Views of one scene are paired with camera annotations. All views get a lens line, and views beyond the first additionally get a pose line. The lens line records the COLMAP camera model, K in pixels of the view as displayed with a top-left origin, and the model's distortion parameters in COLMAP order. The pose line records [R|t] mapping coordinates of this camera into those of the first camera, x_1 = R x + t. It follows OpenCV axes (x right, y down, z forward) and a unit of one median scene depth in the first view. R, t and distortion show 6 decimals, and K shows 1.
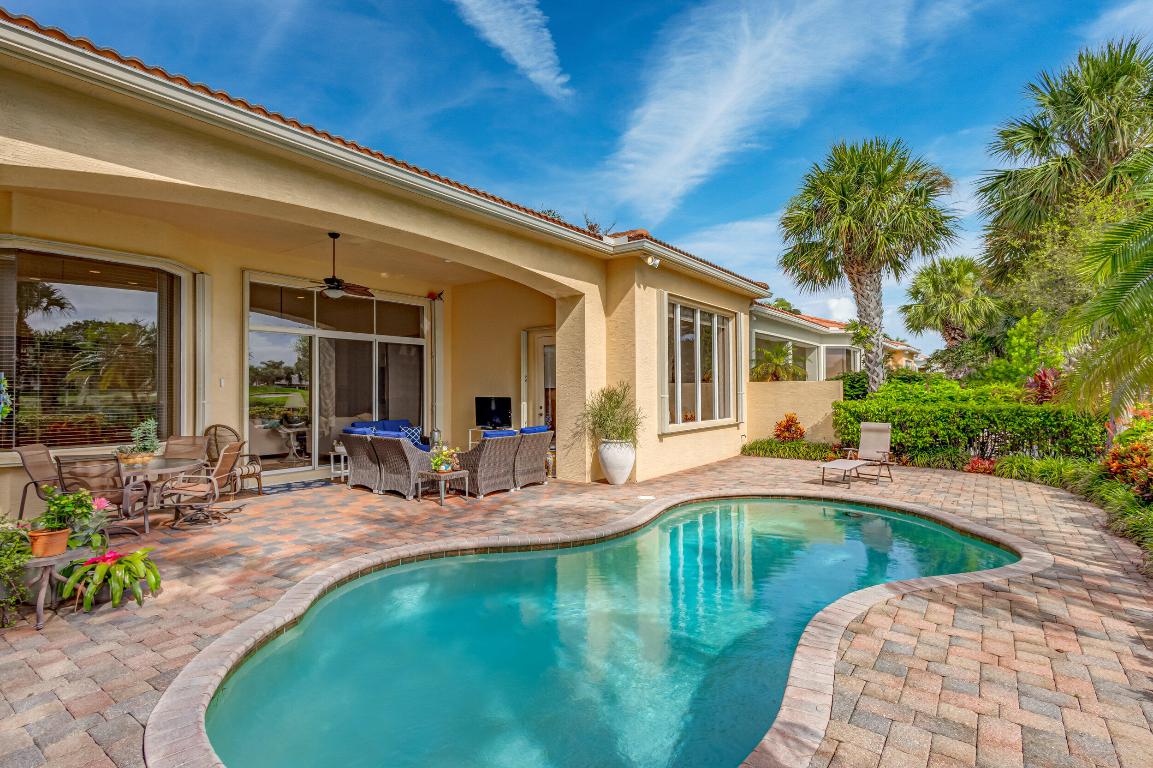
lens RADIAL K [[567.3, 0, 578.7], [0, 567.3, 381.4], [0, 0, 1]] dist [0.004483, -0.001193]
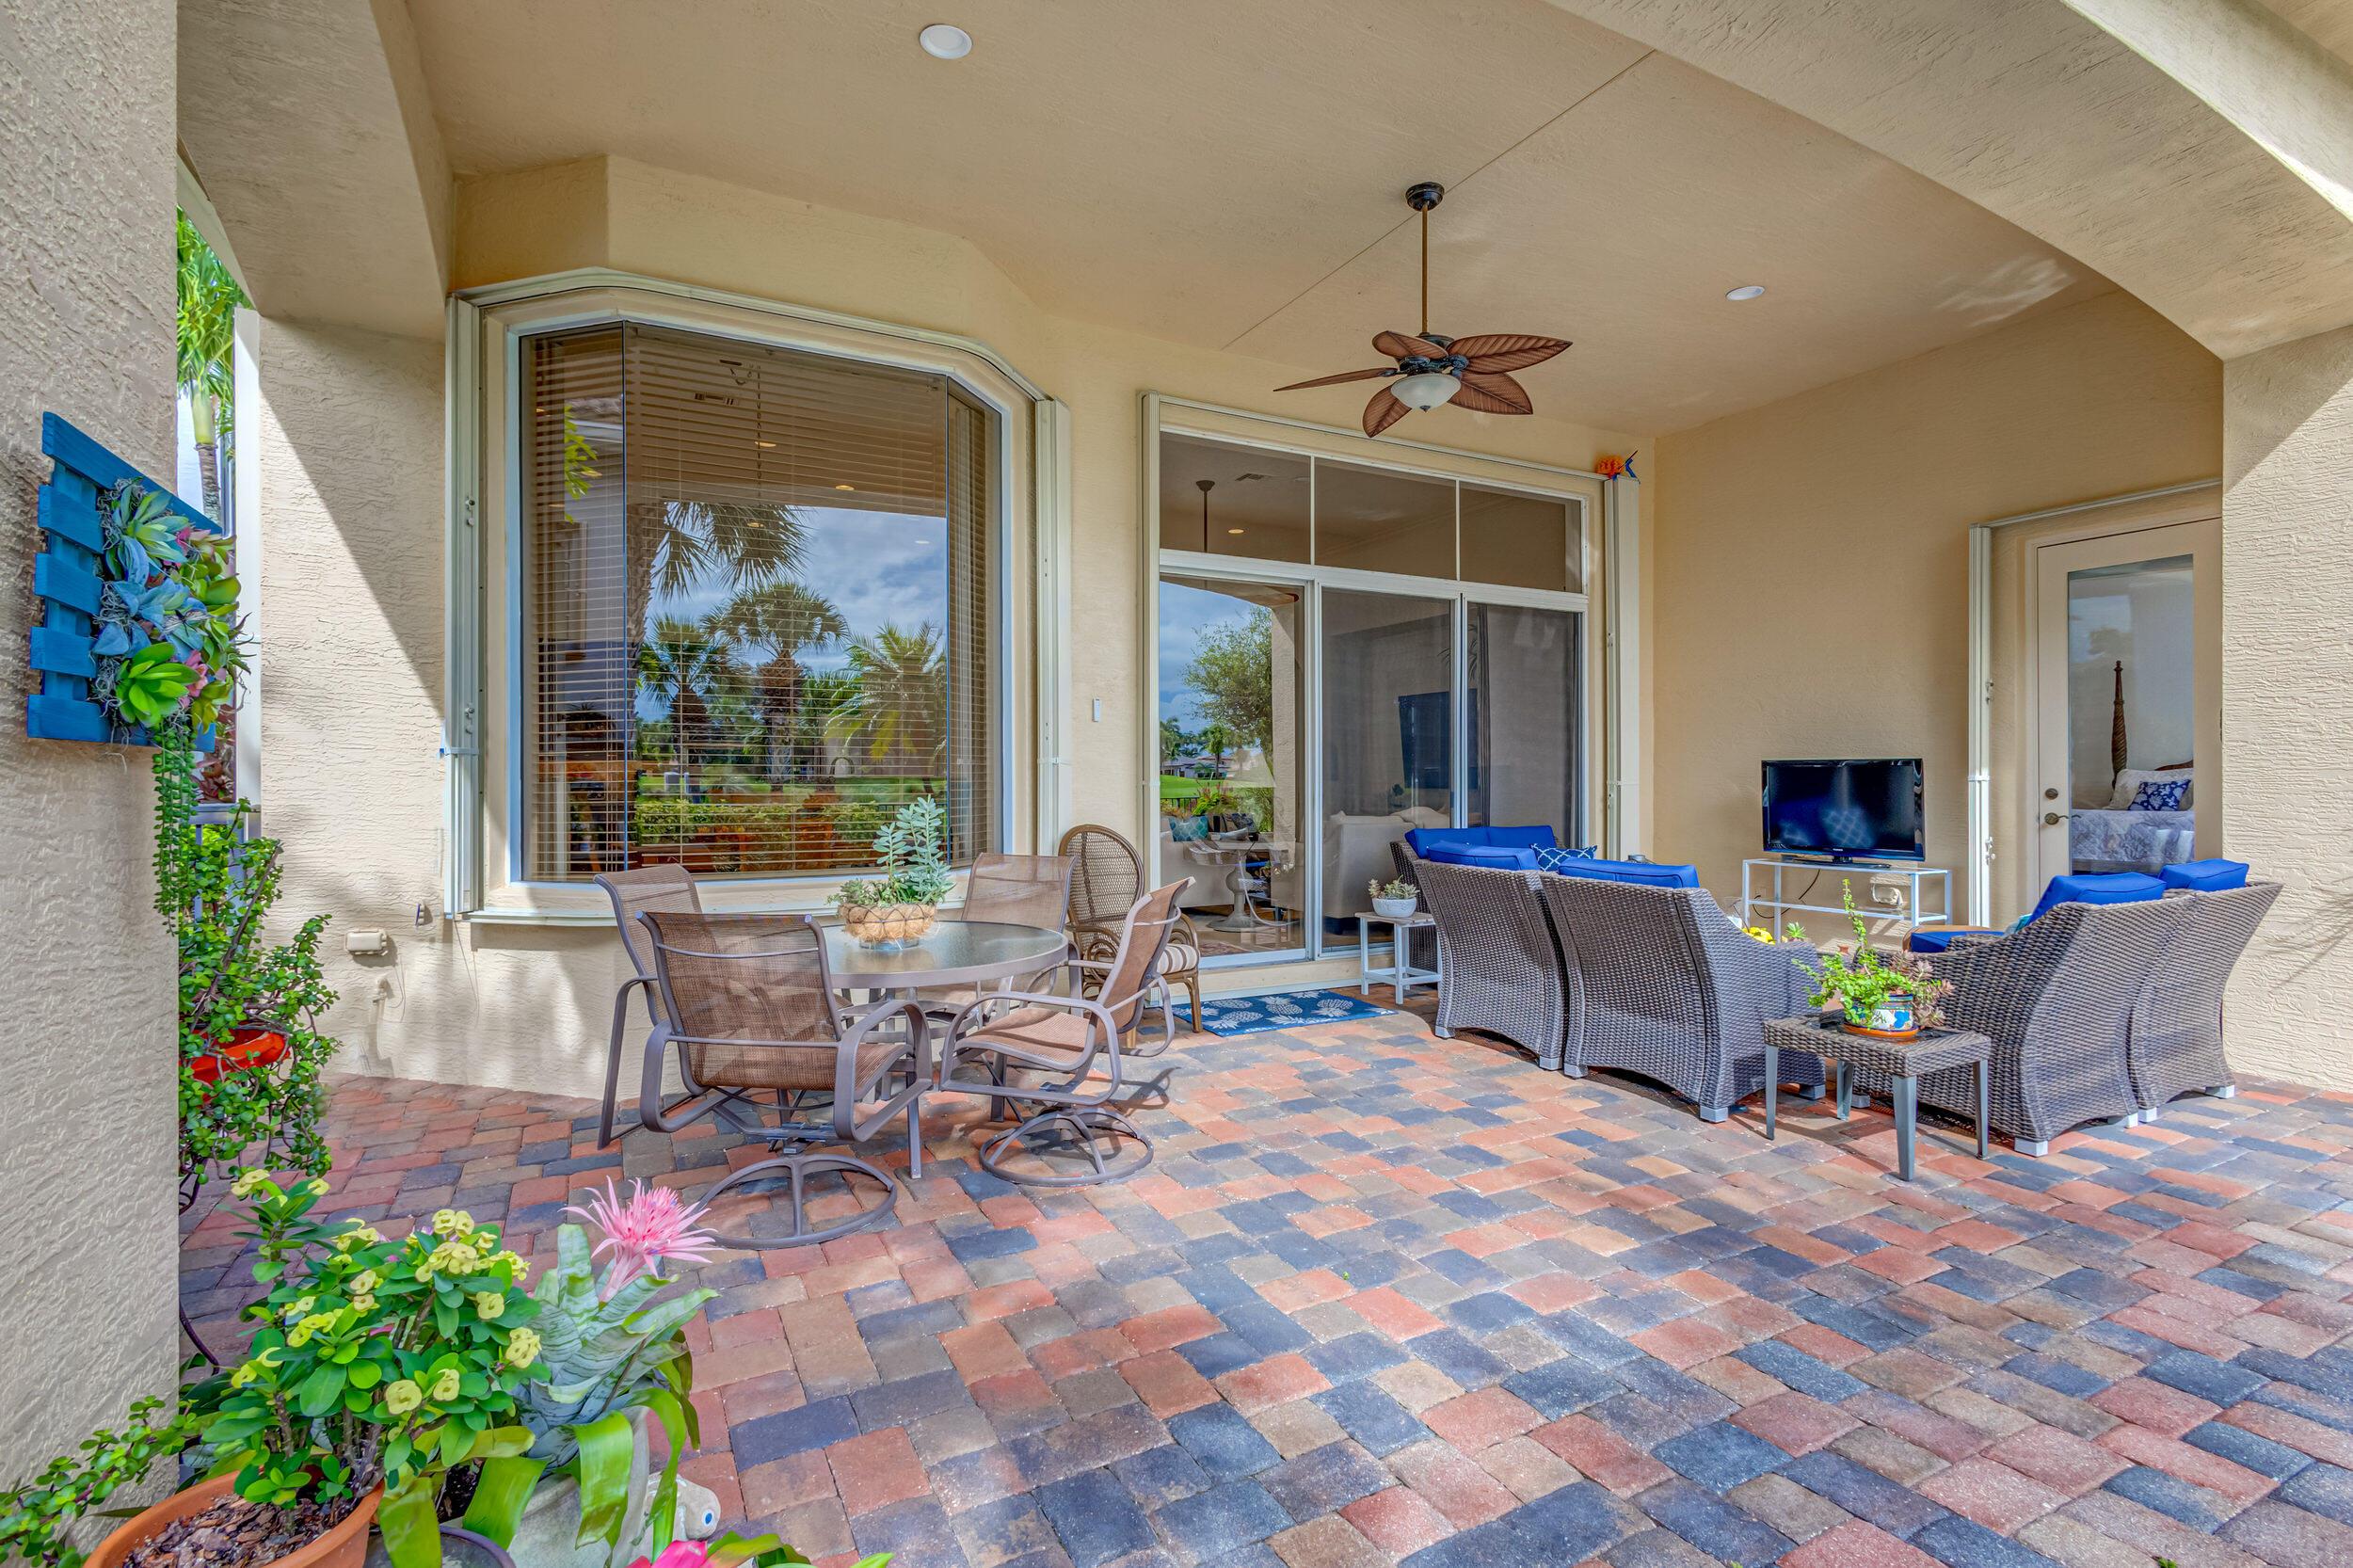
lens RADIAL K [[1102.5, 0, 1177.9], [0, 1102.5, 776.4], [0, 0, 1]] dist [0.000964, -0.000567]
pose [[0.900834, 0.002438, -0.434156, -0.269691], [0.004144, 0.999890, 0.014214, 0.034272], [0.434143, -0.014604, 0.900725, 0.381059]]
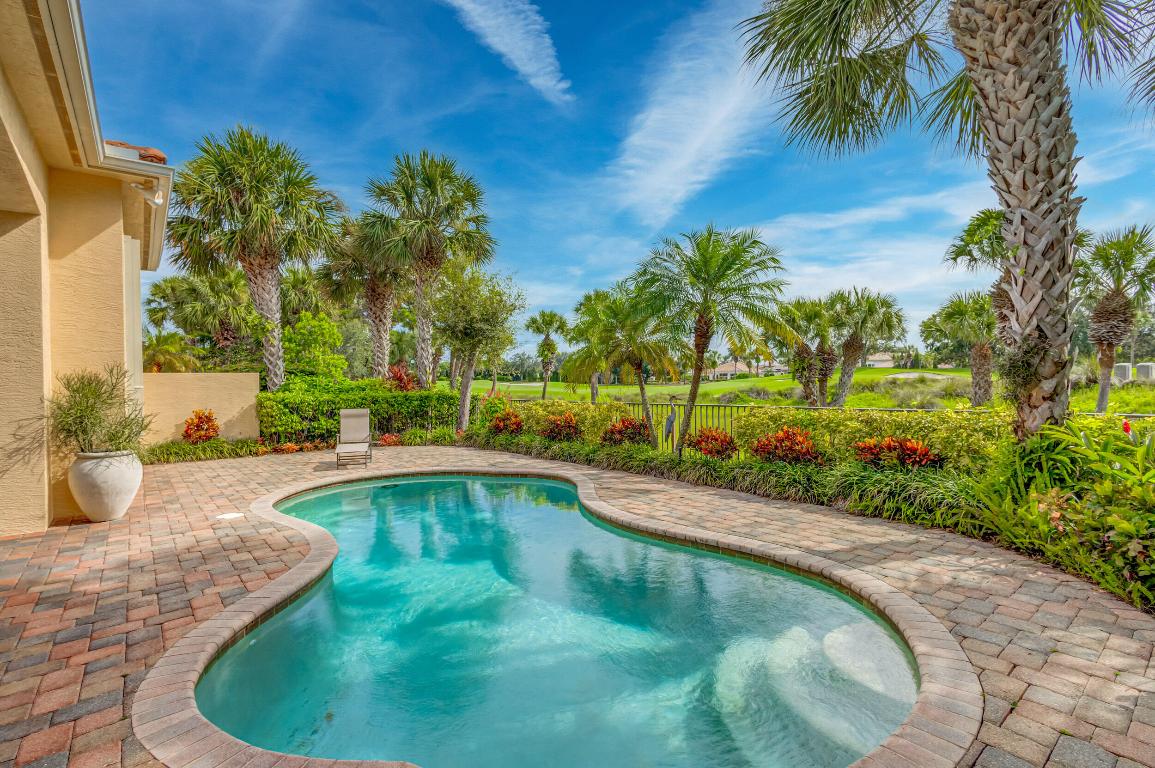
lens RADIAL K [[534.1, 0, 577.5], [0, 534.1, 384.0], [0, 0, 1]] dist [0.004459, -0.000233]
pose [[0.247158, 0.000393, 0.968975, -0.414048], [-0.001022, 0.999999, -0.000145, 0.024106], [-0.968975, -0.000954, 0.247158, 0.330366]]
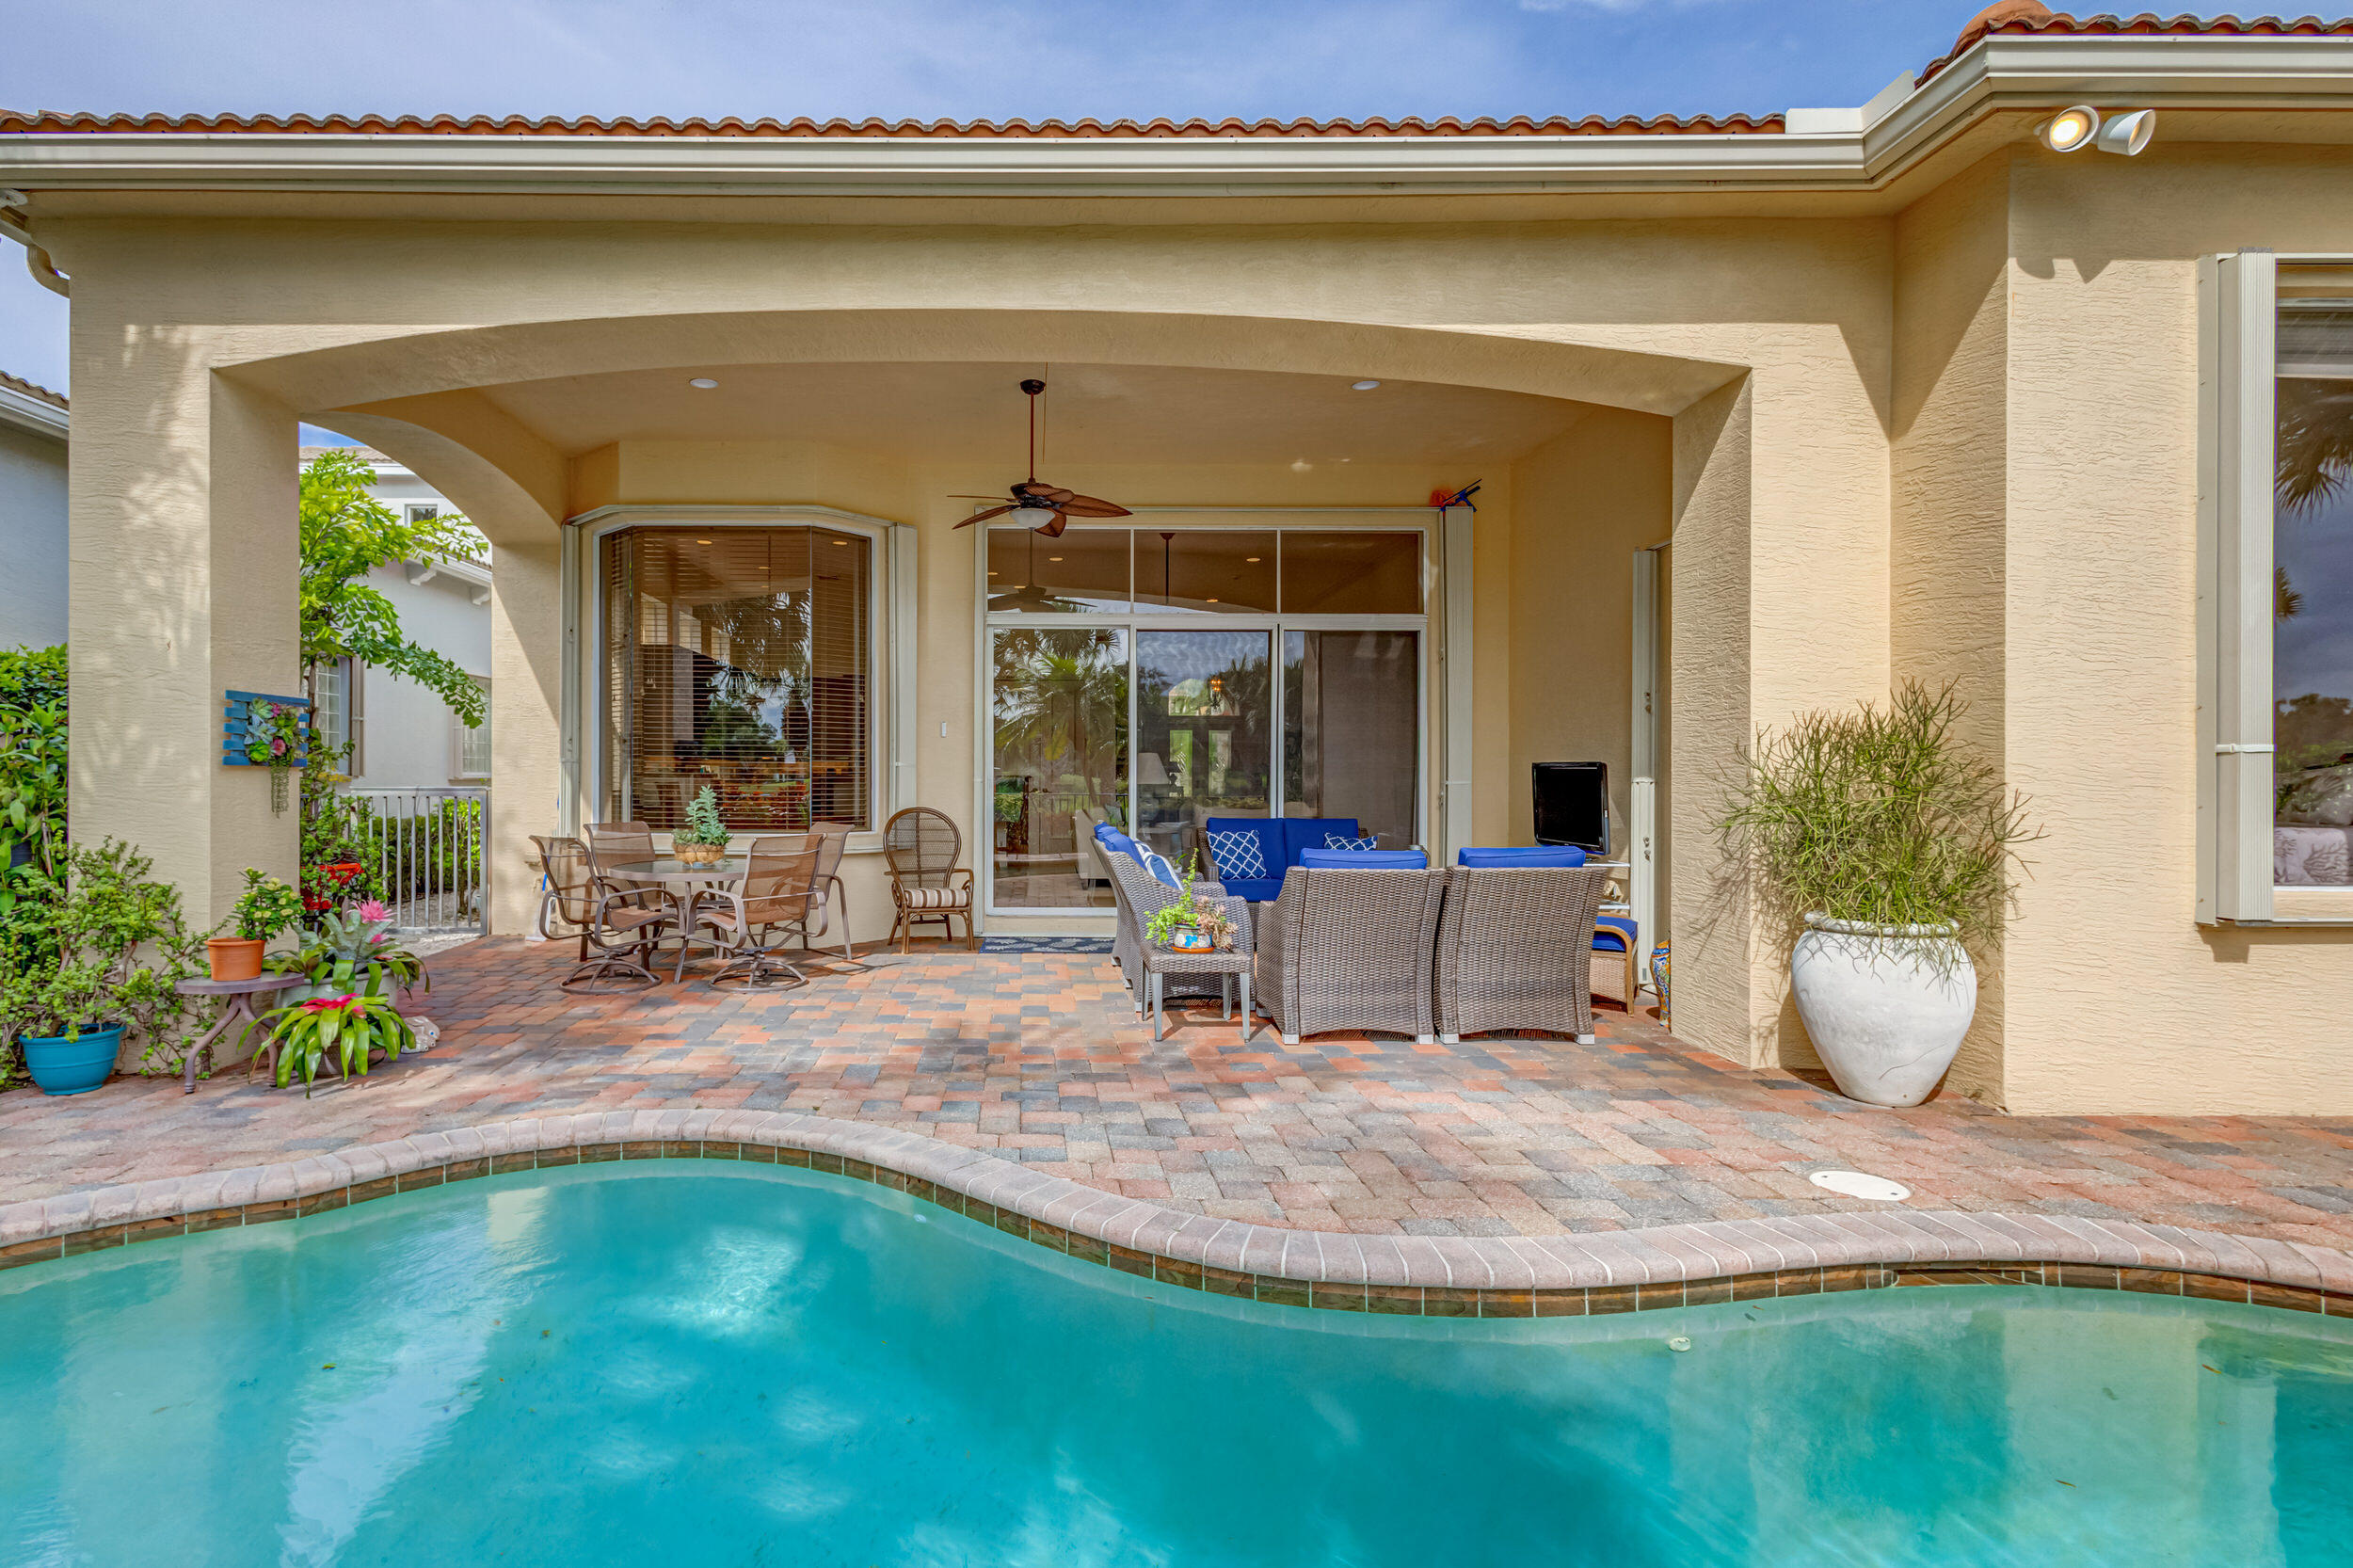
lens RADIAL K [[1138.1, 0, 1015.4], [0, 1138.1, 785.0], [0, 0, 1]] dist [0.003129, -0.000167]
pose [[0.591606, 0.013654, -0.806111, 0.254835], [0.005600, 0.999763, 0.021044, 0.031278], [0.806208, -0.016964, 0.591389, 0.418543]]
